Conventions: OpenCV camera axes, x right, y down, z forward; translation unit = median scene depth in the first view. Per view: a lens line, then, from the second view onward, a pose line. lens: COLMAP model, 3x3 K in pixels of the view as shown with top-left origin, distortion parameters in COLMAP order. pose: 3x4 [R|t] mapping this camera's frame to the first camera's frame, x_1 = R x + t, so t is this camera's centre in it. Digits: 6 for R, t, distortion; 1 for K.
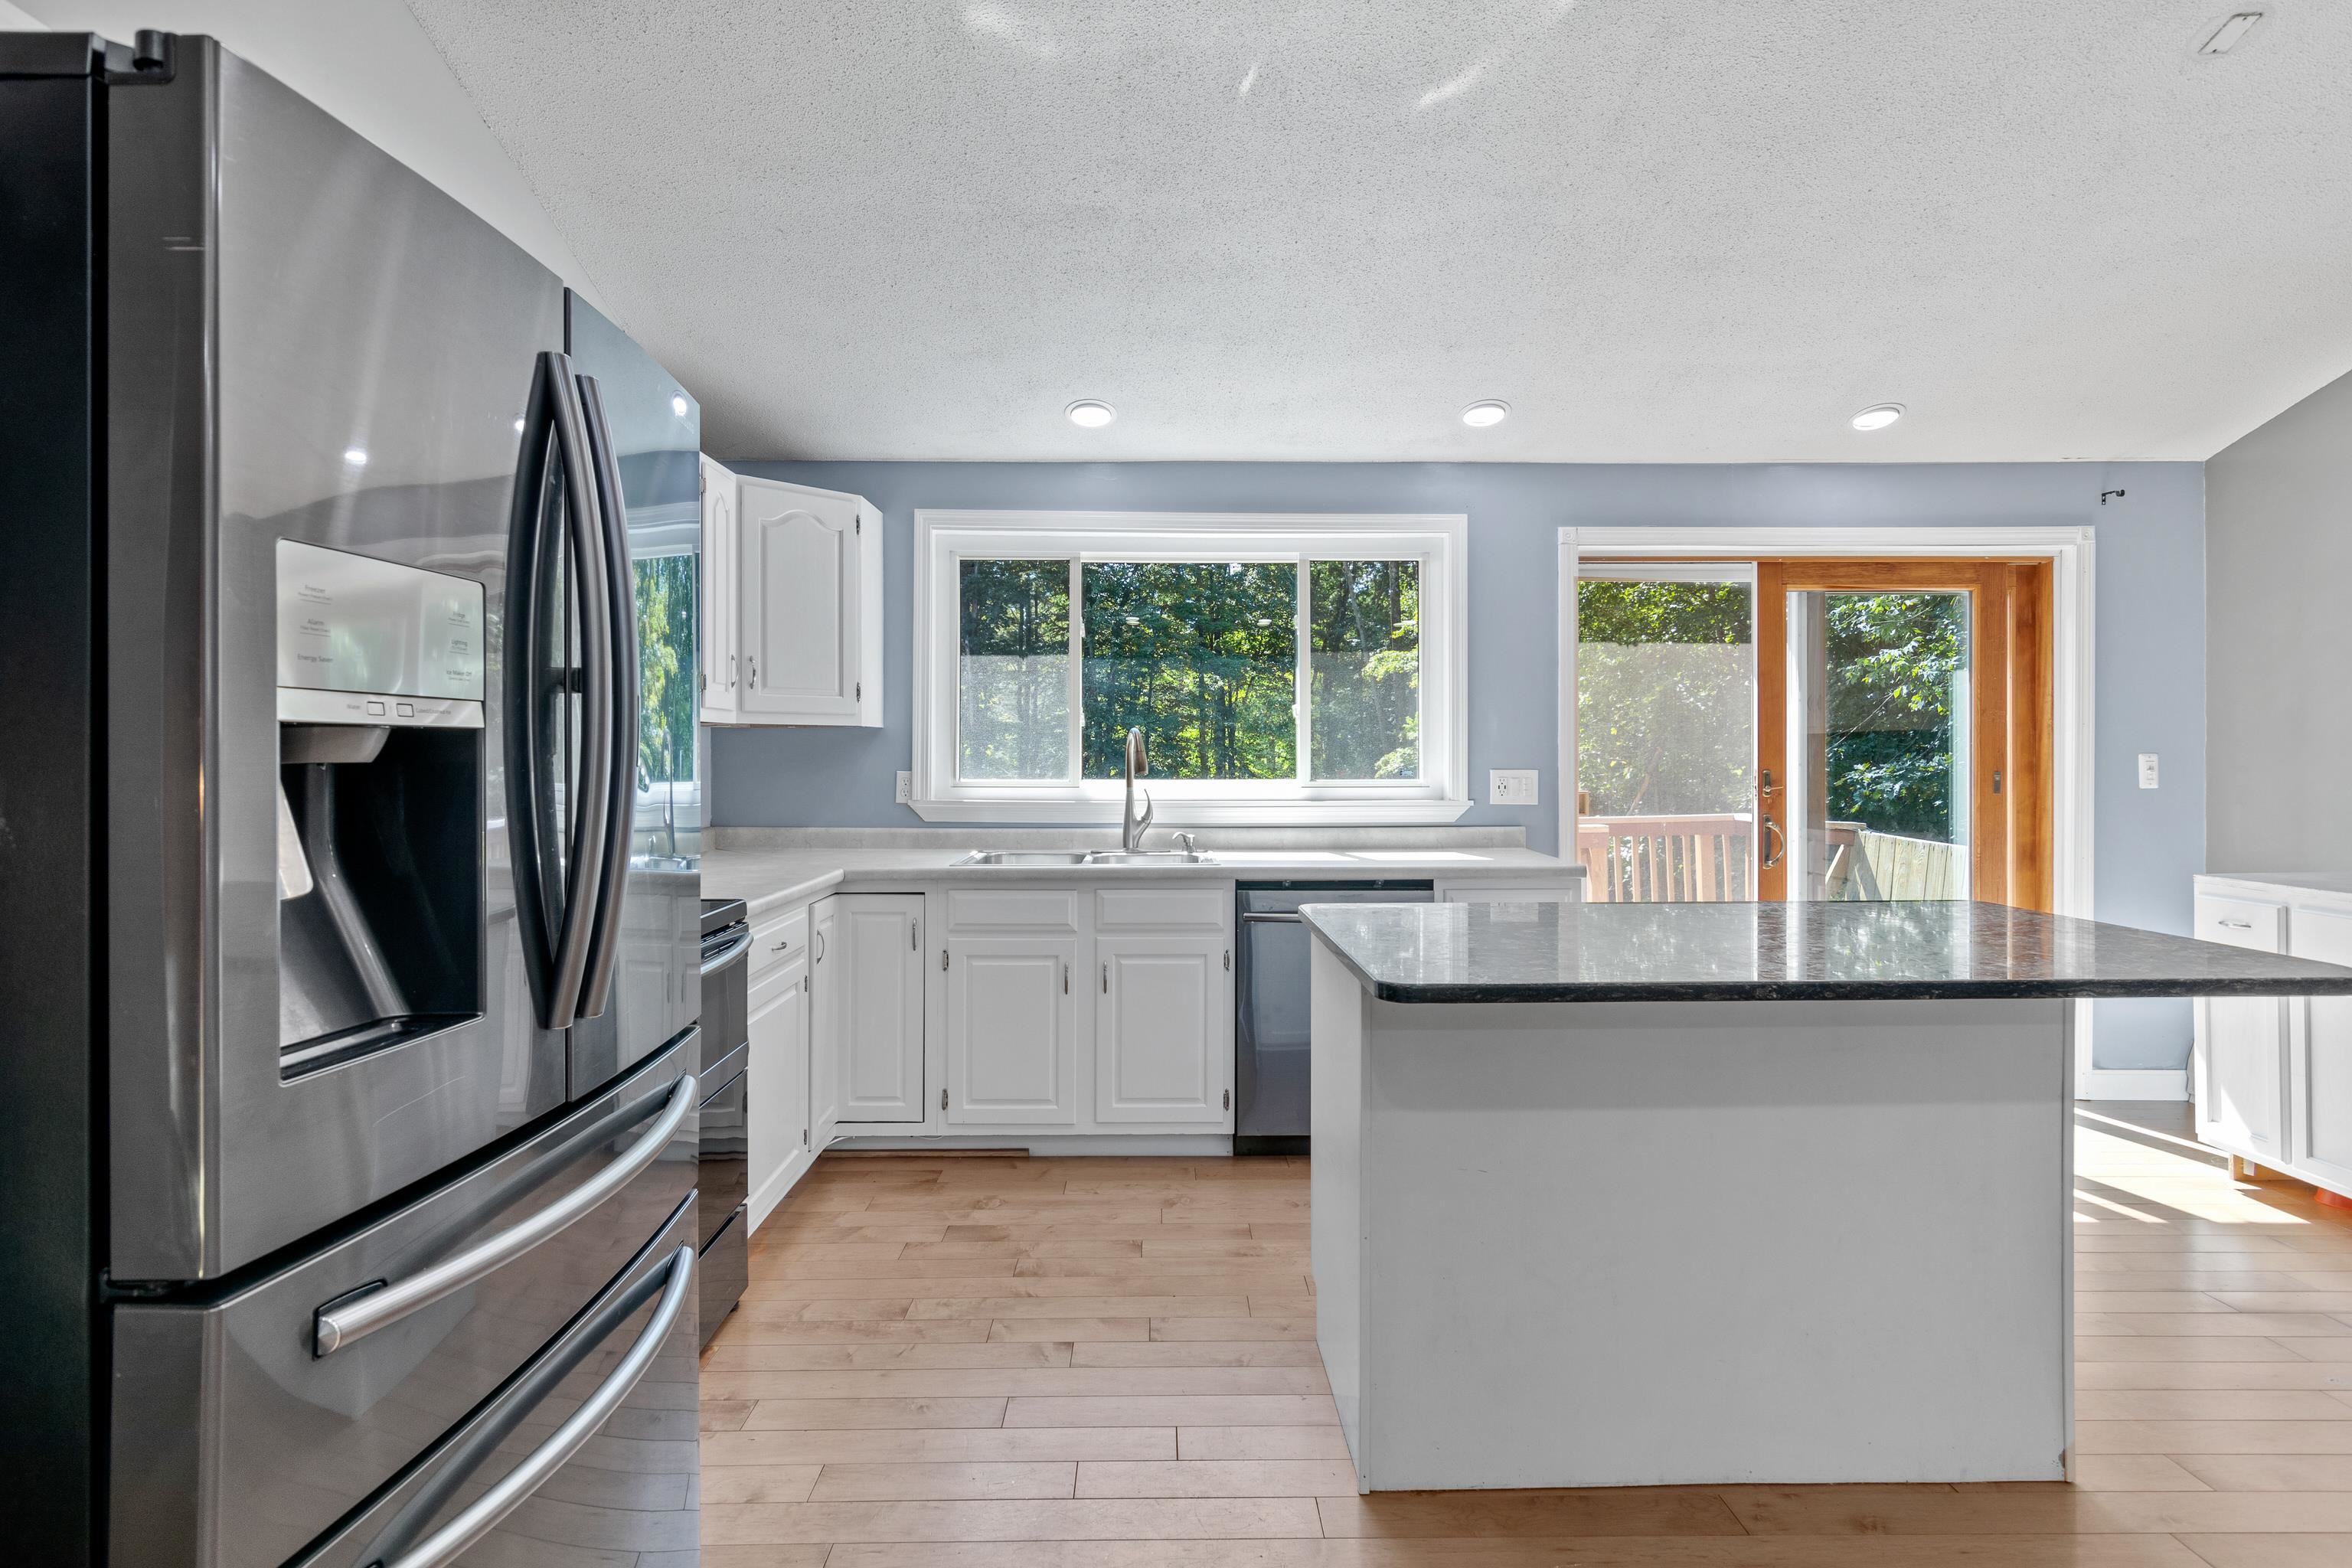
lens RADIAL K [[1252.1, 0, 1169.2], [0, 1252.1, 778.3], [0, 0, 1]] dist [-0.000202, -0.000132]
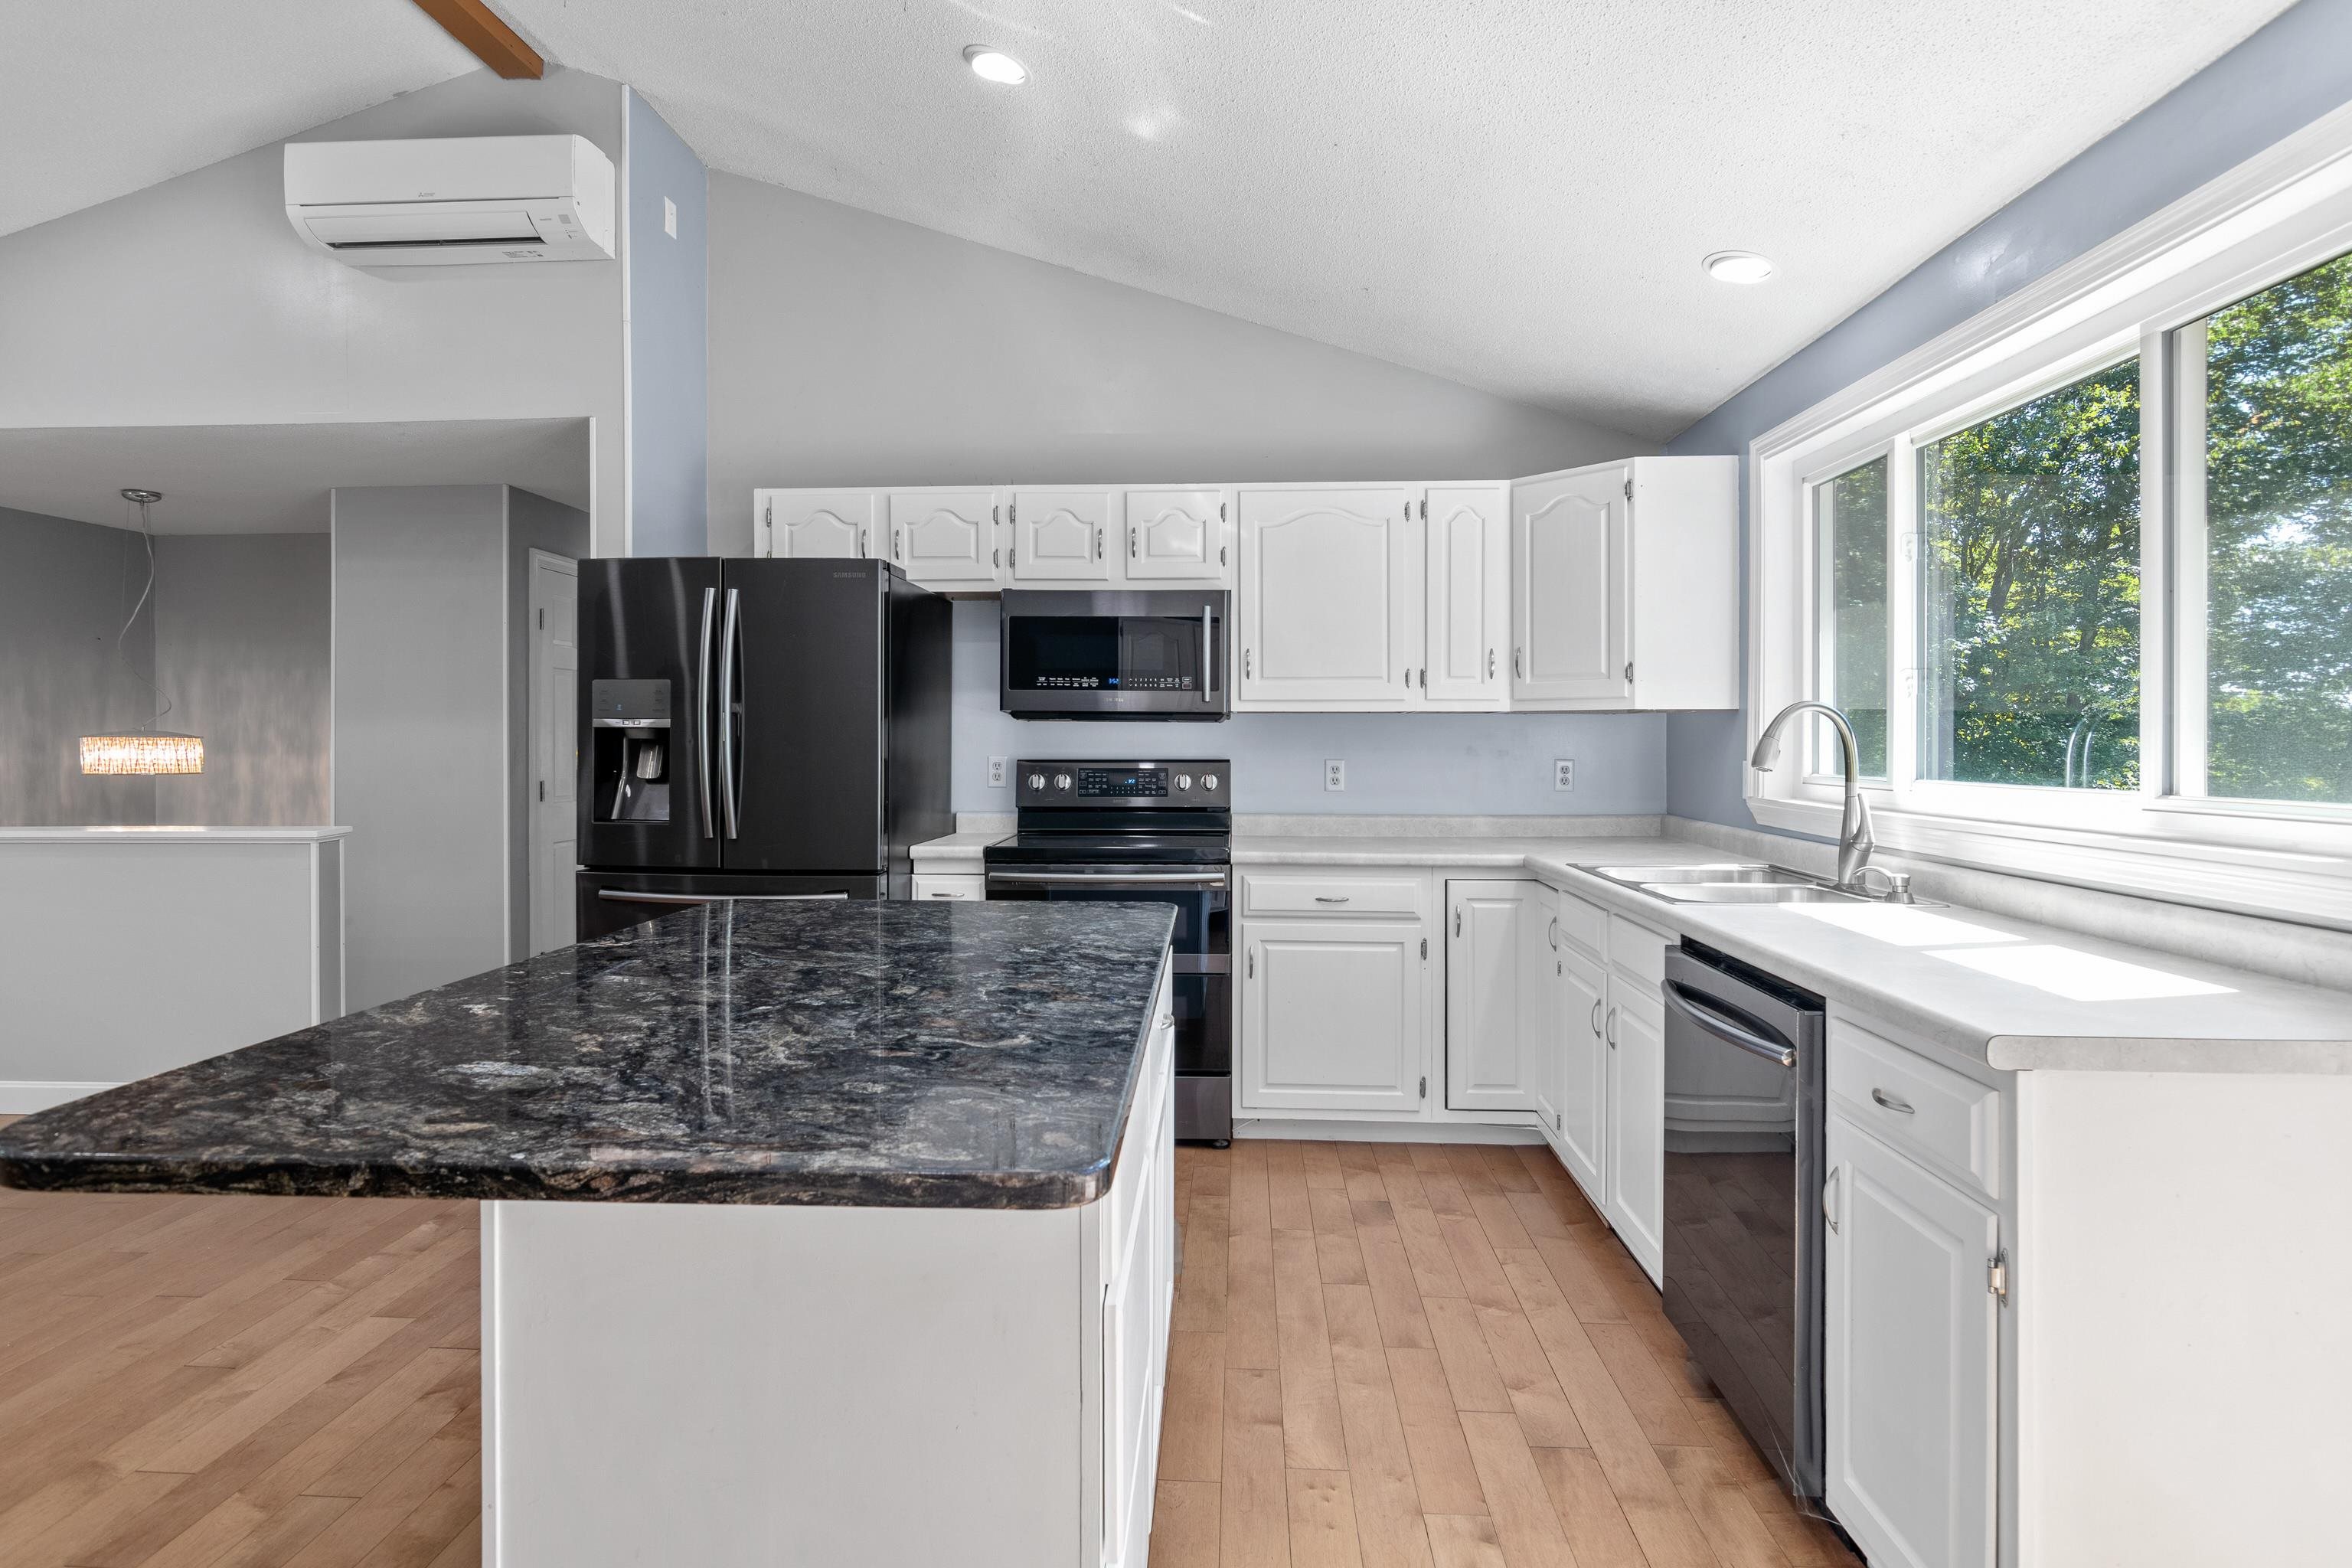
lens RADIAL K [[1252.1, 0, 1169.2], [0, 1252.1, 778.3], [0, 0, 1]] dist [-0.000202, -0.000132]
pose [[-0.090535, 0.028403, -0.995488, 0.782923], [-0.030592, 0.999042, 0.031287, -0.011002], [0.995423, 0.033287, -0.089580, 0.841070]]
